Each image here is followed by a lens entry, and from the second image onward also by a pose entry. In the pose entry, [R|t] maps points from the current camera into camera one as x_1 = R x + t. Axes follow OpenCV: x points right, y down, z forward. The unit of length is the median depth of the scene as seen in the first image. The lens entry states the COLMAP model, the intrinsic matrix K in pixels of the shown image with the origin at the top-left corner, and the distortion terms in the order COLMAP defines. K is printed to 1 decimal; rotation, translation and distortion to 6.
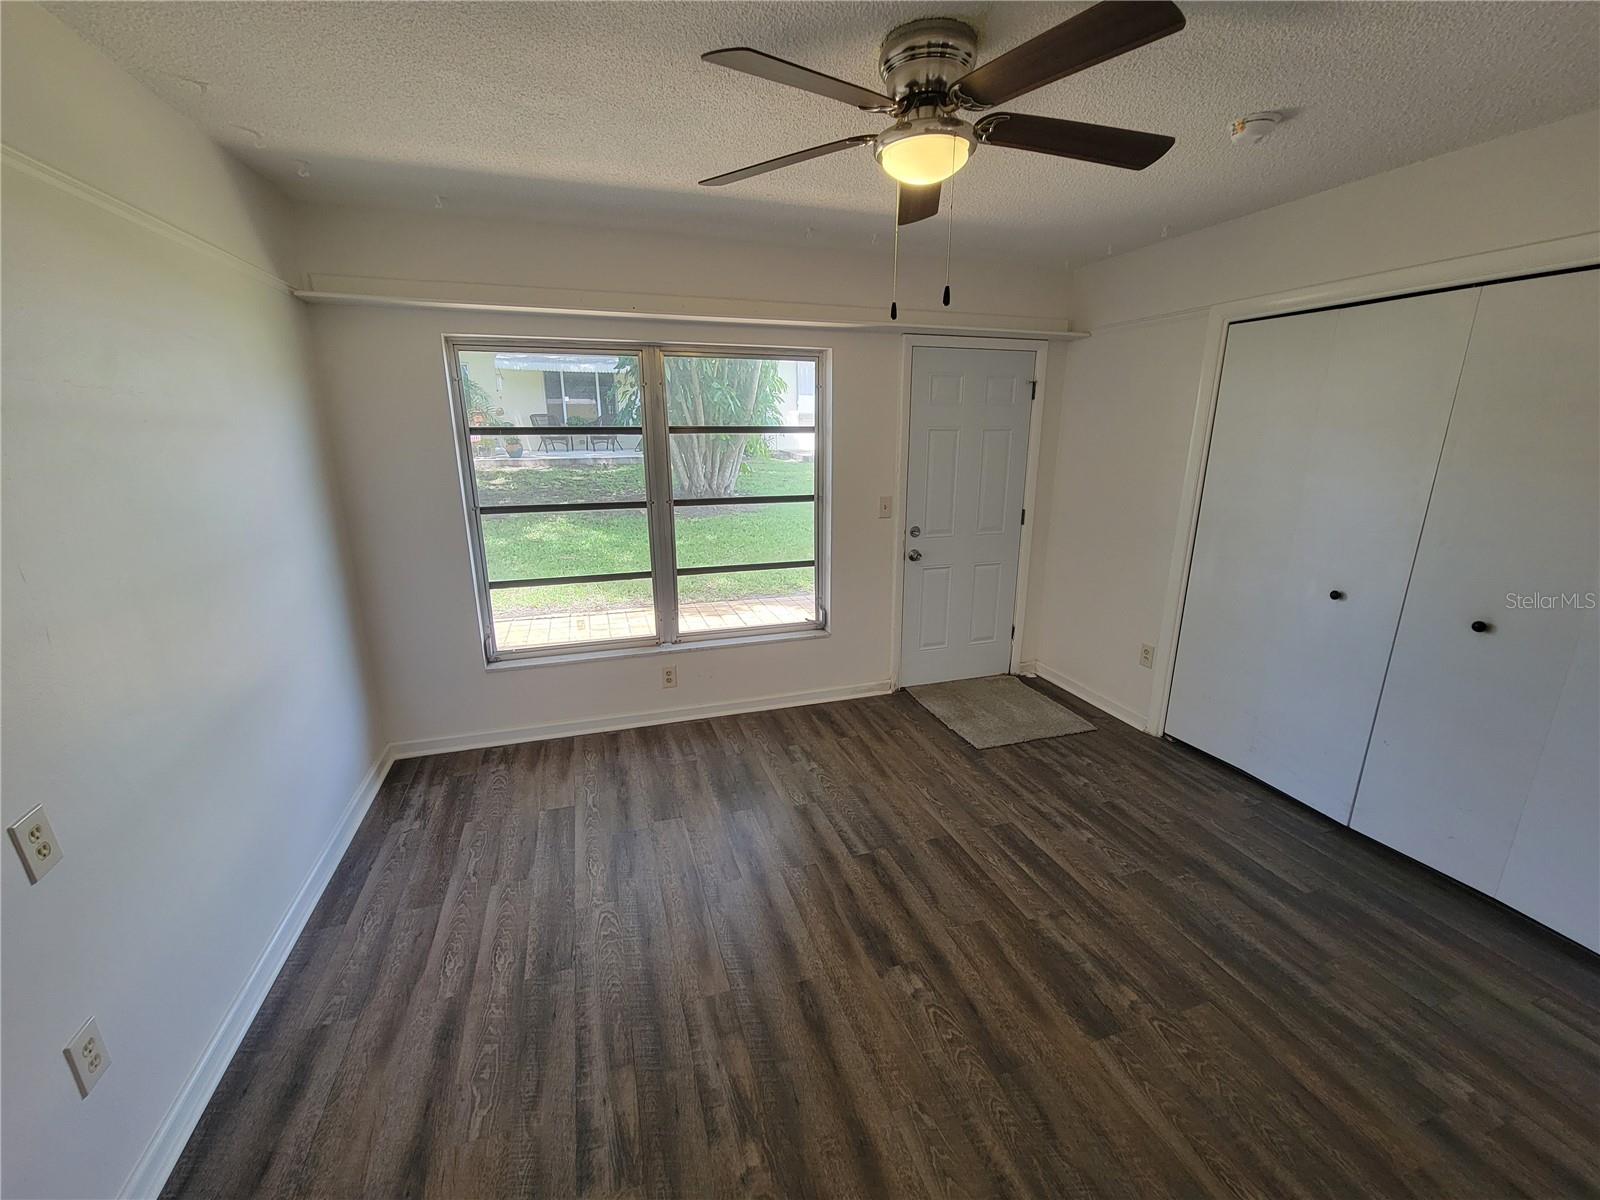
lens RADIAL K [[654.4, 0, 801.5], [0, 654.4, 608.0], [0, 0, 1]] dist [-0.004706, 0.000924]
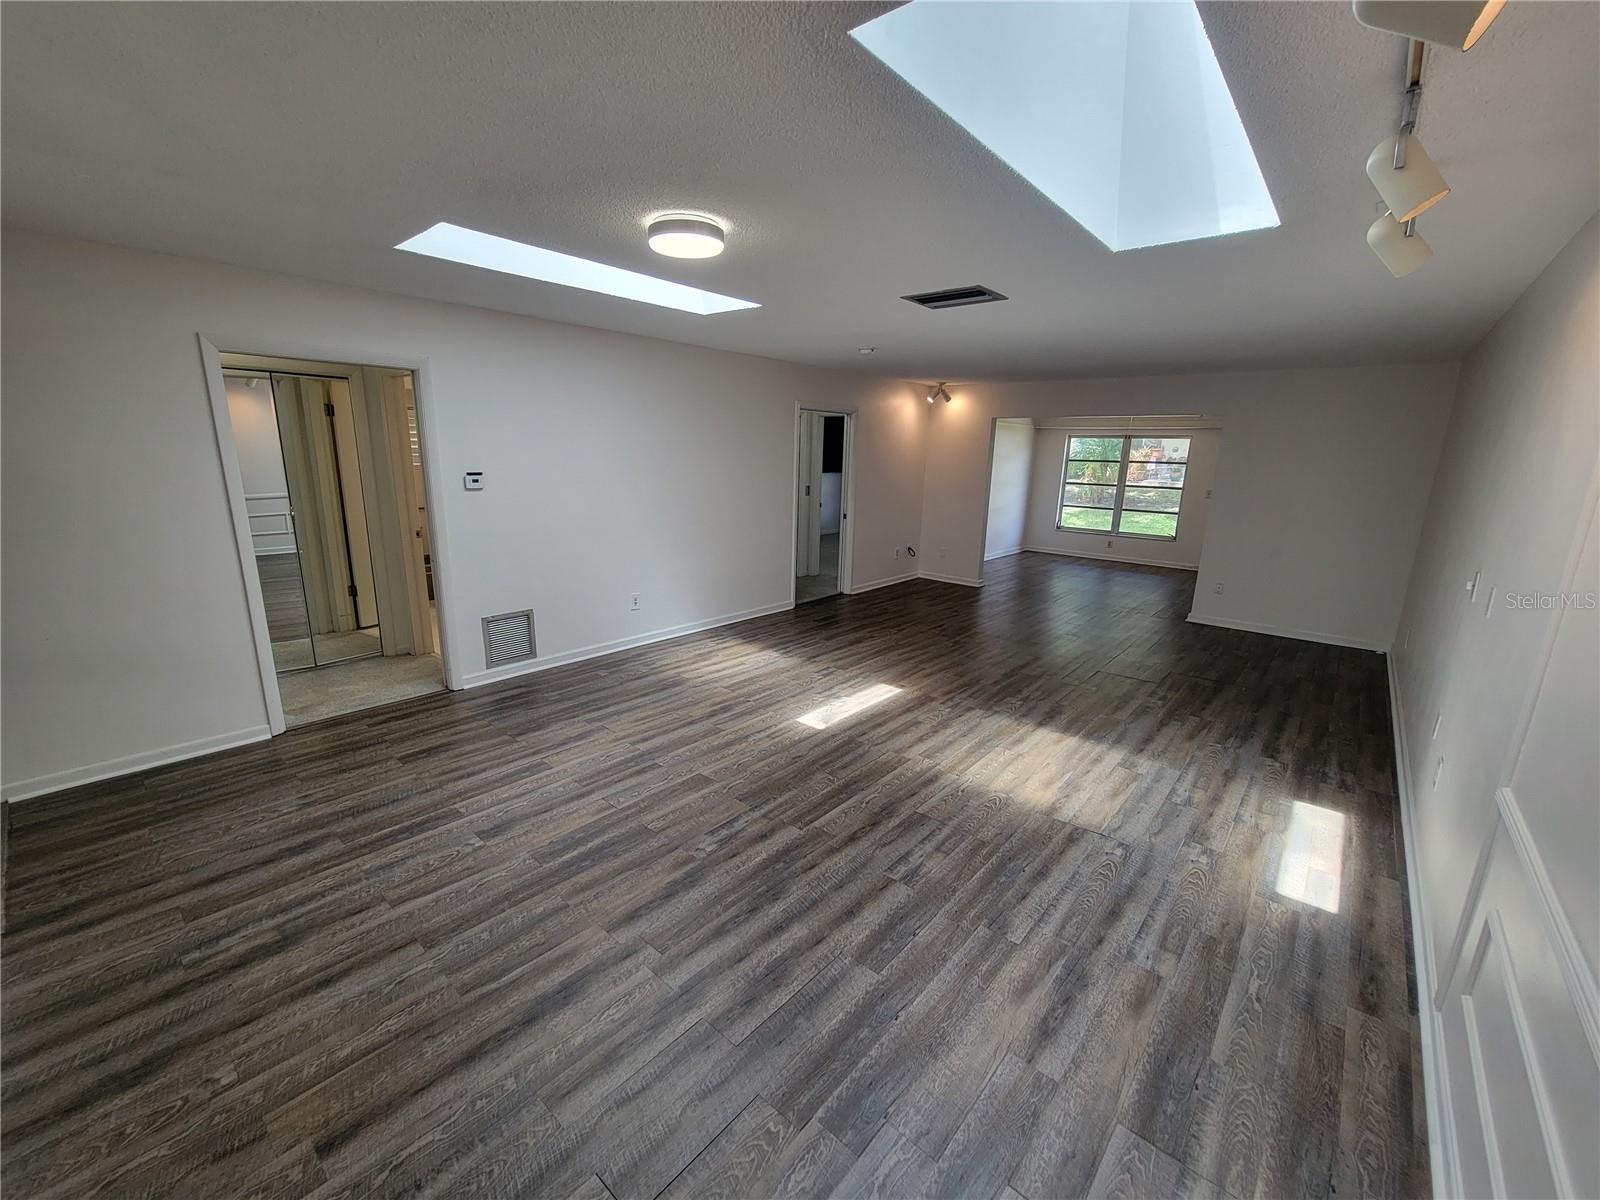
lens RADIAL K [[654.4, 0, 801.5], [0, 654.4, 608.0], [0, 0, 1]] dist [-0.004706, 0.000924]
pose [[0.517987, 0.213117, -0.828415, 1.606900], [-0.249738, 0.963949, 0.091830, 0.466937], [0.818120, 0.159320, 0.552536, -1.754377]]
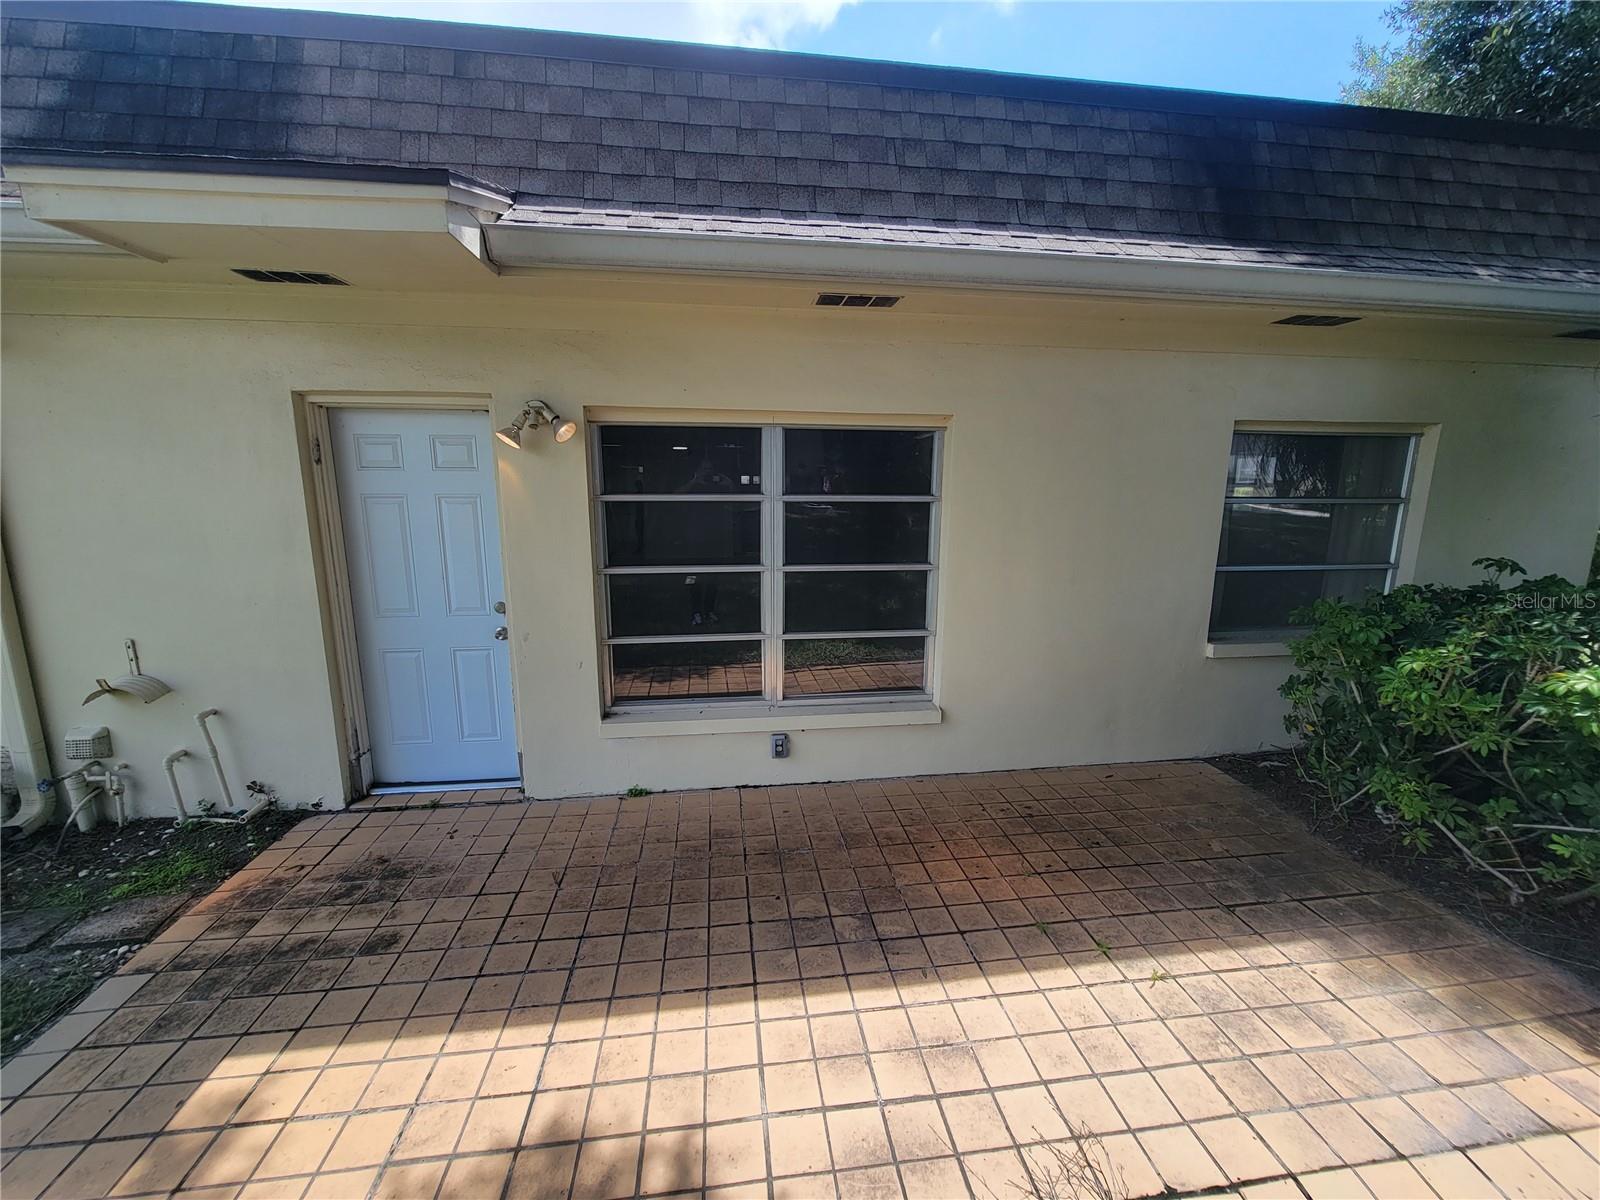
lens RADIAL K [[654.4, 0, 801.5], [0, 654.4, 608.0], [0, 0, 1]] dist [-0.004706, 0.000924]
pose [[-0.982488, -0.037234, 0.182566, -0.433457], [0.046272, 0.900375, 0.432648, -0.528282], [-0.180487, 0.433519, -0.882885, 1.865861]]
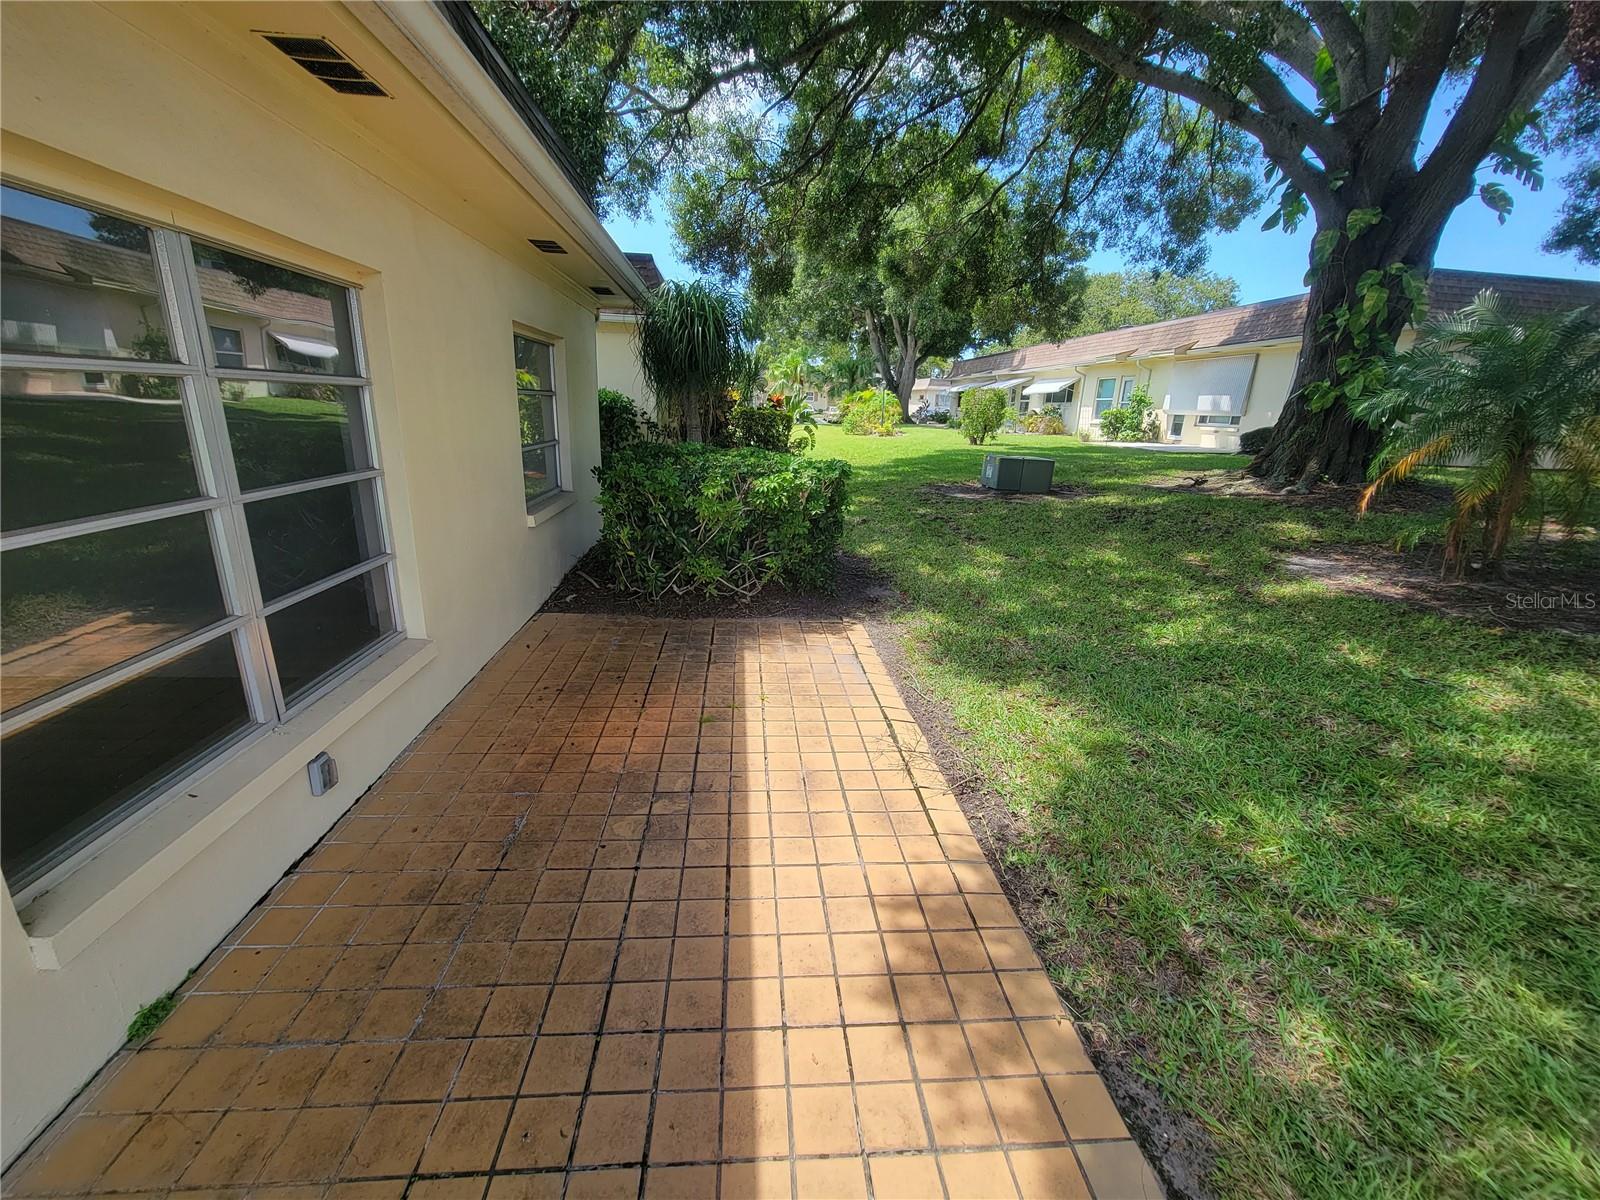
lens RADIAL K [[654.4, 0, 801.5], [0, 654.4, 608.0], [0, 0, 1]] dist [-0.004706, 0.000924]
pose [[-0.228889, 0.278400, -0.932793, 0.229661], [-0.299779, 0.891504, 0.339636, -0.412206], [0.926144, 0.357371, -0.120598, 1.533982]]
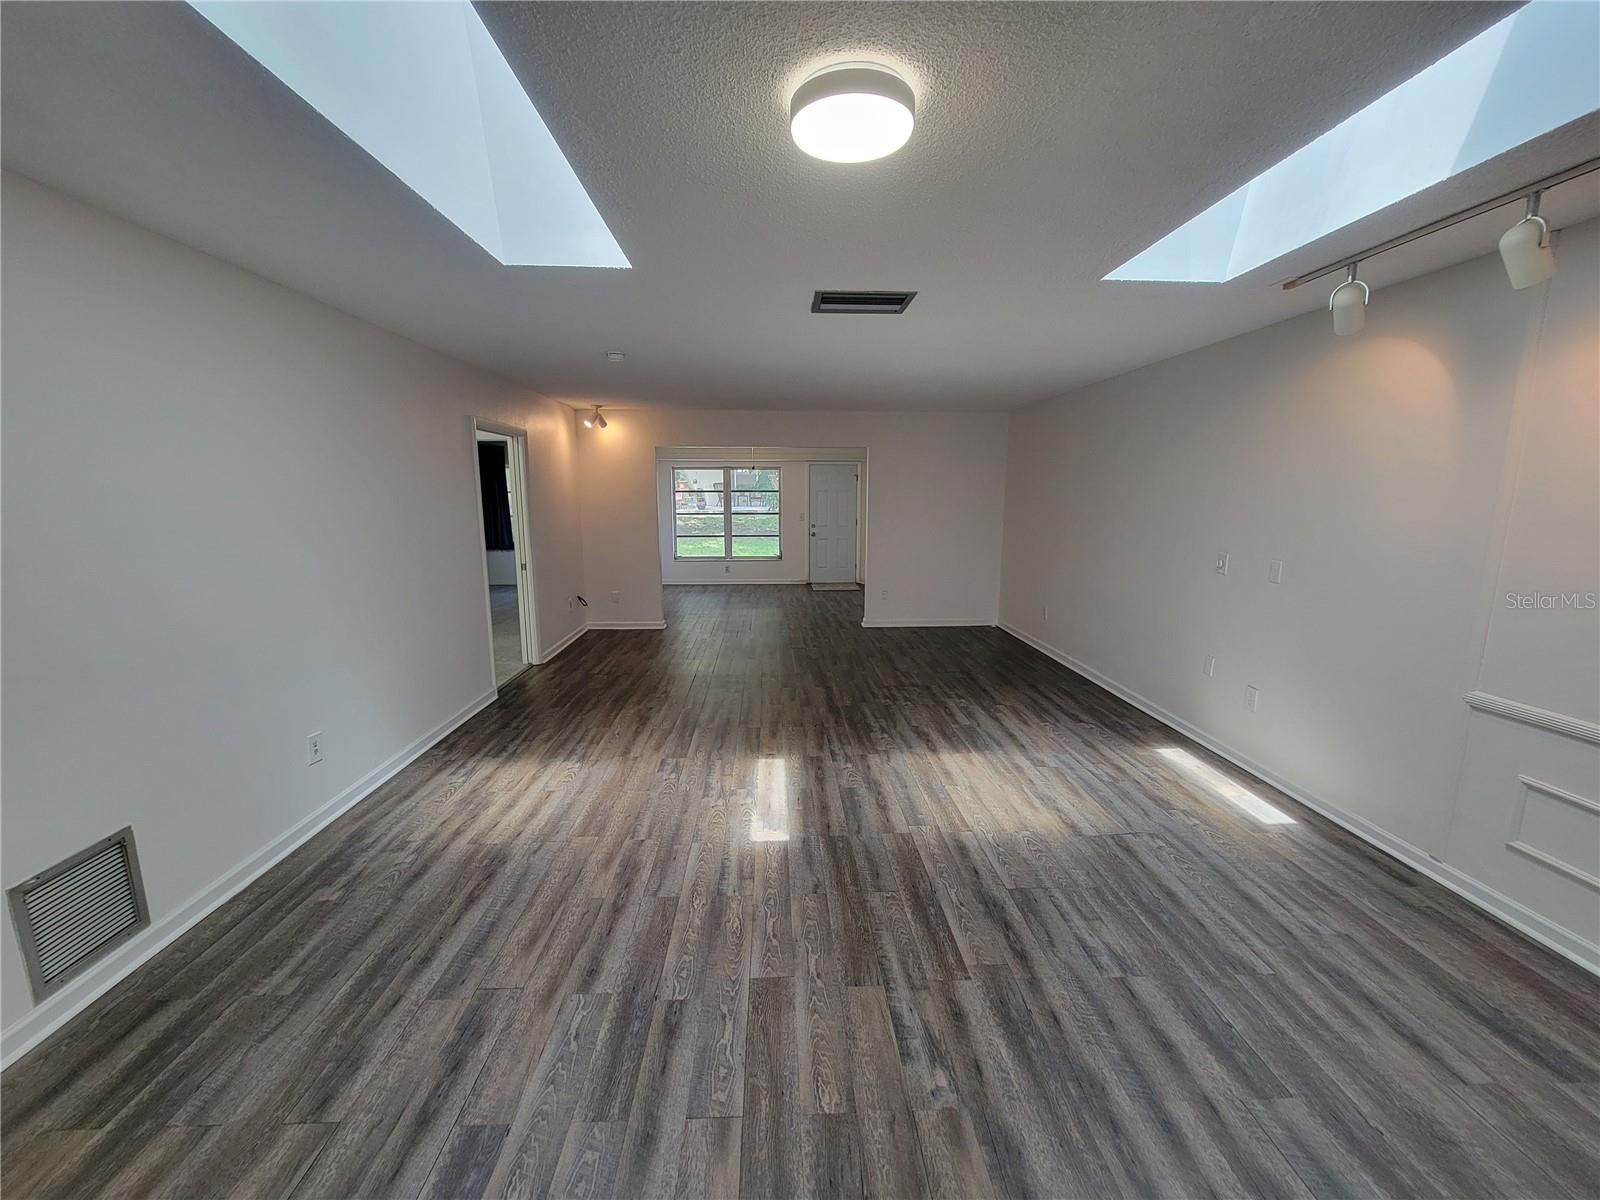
lens RADIAL K [[654.4, 0, 801.5], [0, 654.4, 608.0], [0, 0, 1]] dist [-0.004706, 0.000924]
pose [[0.963100, 0.046978, -0.265012, 0.984472], [-0.071297, 0.994004, -0.082900, 0.529991], [0.259528, 0.098736, 0.960675, -1.910944]]
